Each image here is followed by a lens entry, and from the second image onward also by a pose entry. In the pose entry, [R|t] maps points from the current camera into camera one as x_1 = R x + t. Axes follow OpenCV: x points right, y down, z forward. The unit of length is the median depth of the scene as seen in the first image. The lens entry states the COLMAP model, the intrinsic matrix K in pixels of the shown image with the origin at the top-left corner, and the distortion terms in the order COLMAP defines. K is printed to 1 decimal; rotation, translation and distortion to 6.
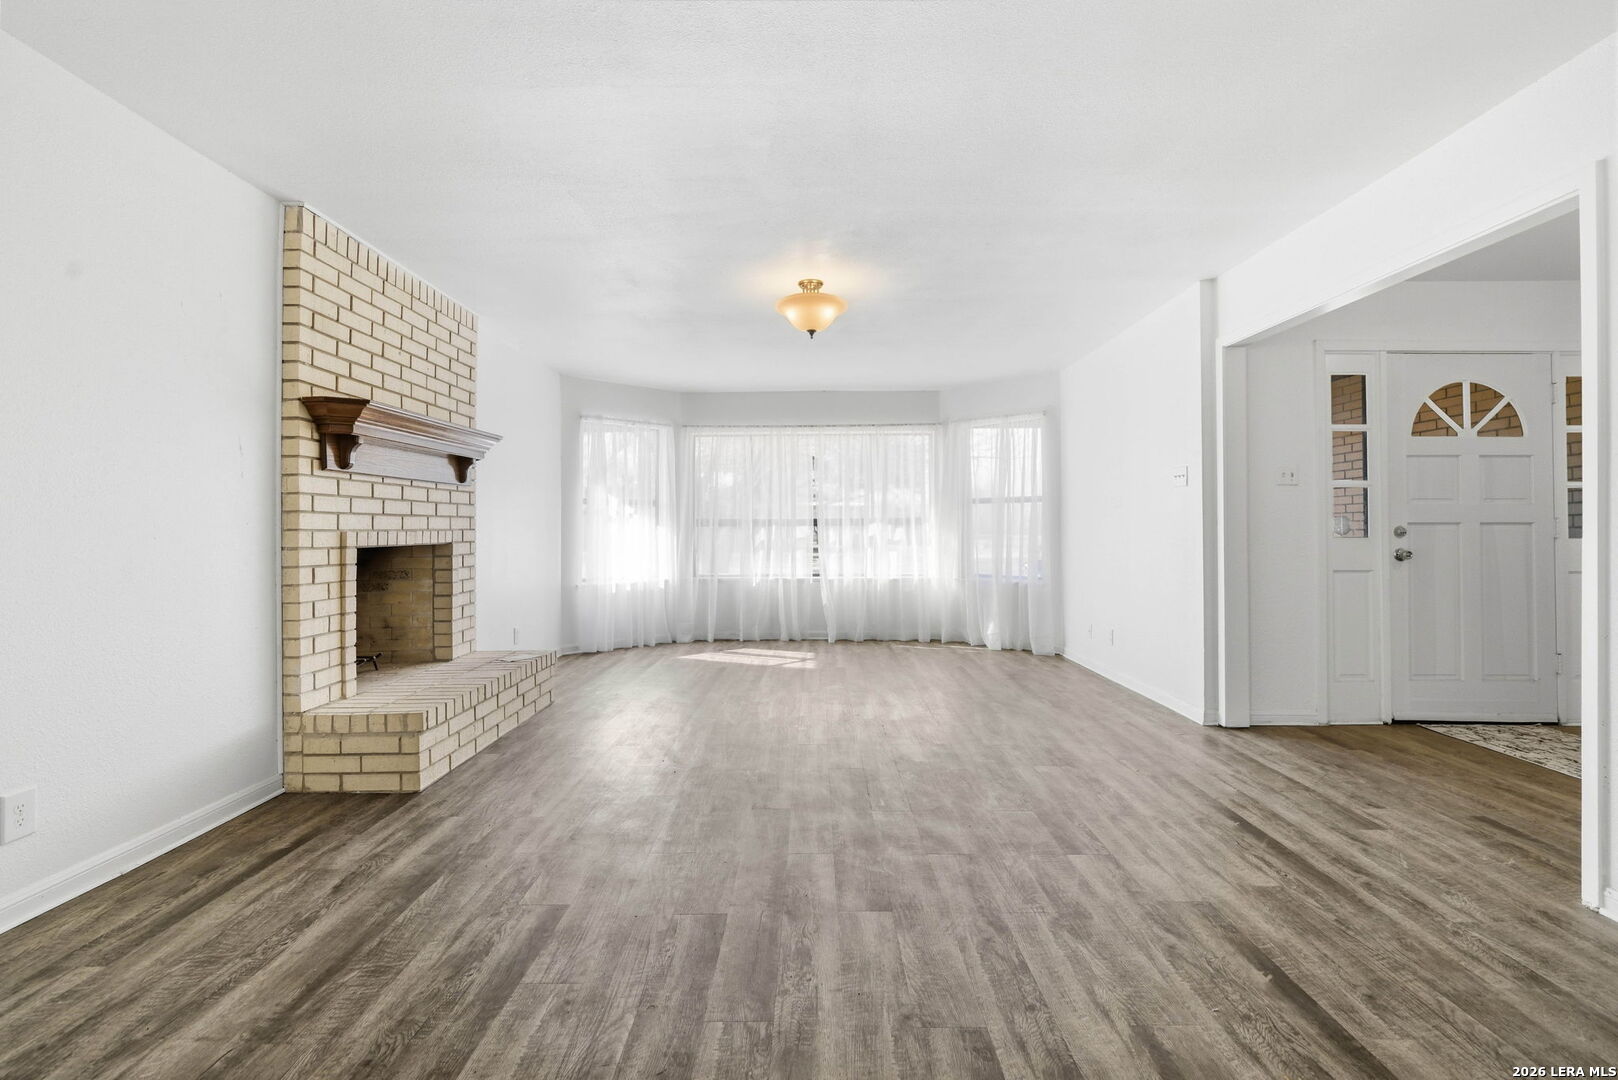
lens RADIAL K [[711.9, 0, 752.6], [0, 711.9, 515.7], [0, 0, 1]] dist [-0.004384, -0.000201]
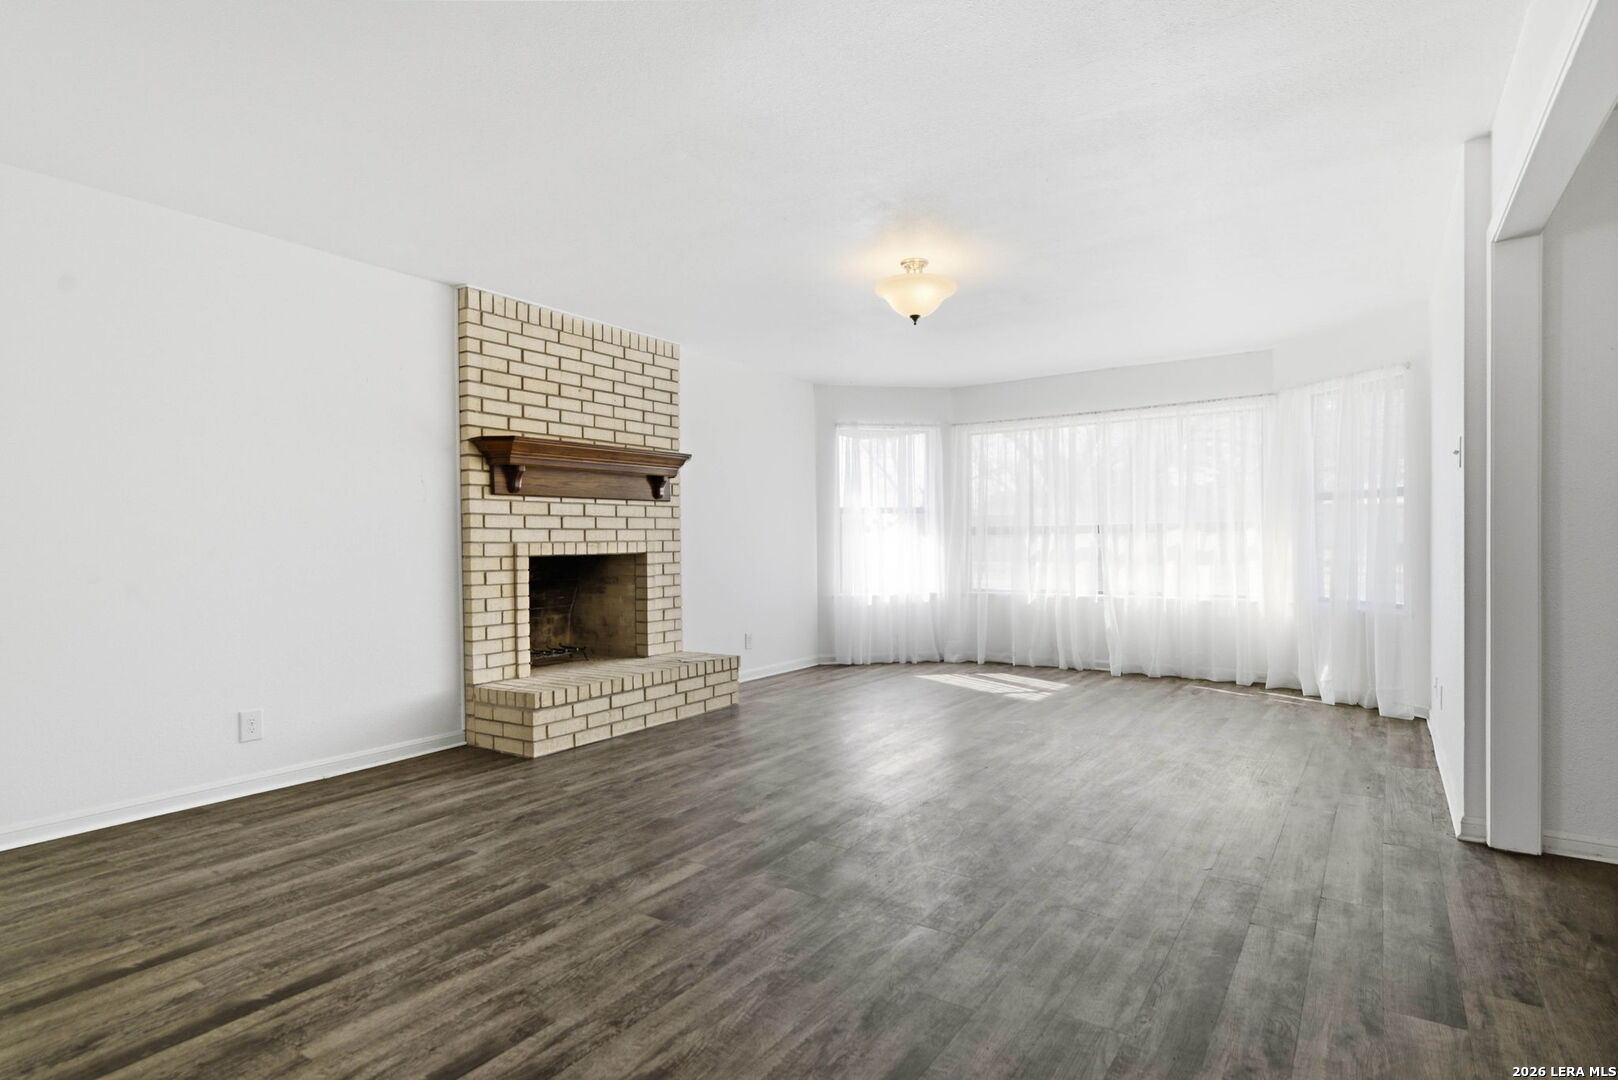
lens RADIAL K [[783.1, 0, 809.0], [0, 783.1, 540.0], [0, 0, 1]] dist [0.003552, 0.000091]
pose [[0.853113, -0.005515, -0.521696, 0.575728], [0.016694, 0.999721, 0.016732, 0.002108], [0.521458, -0.022983, 0.852967, 0.106133]]
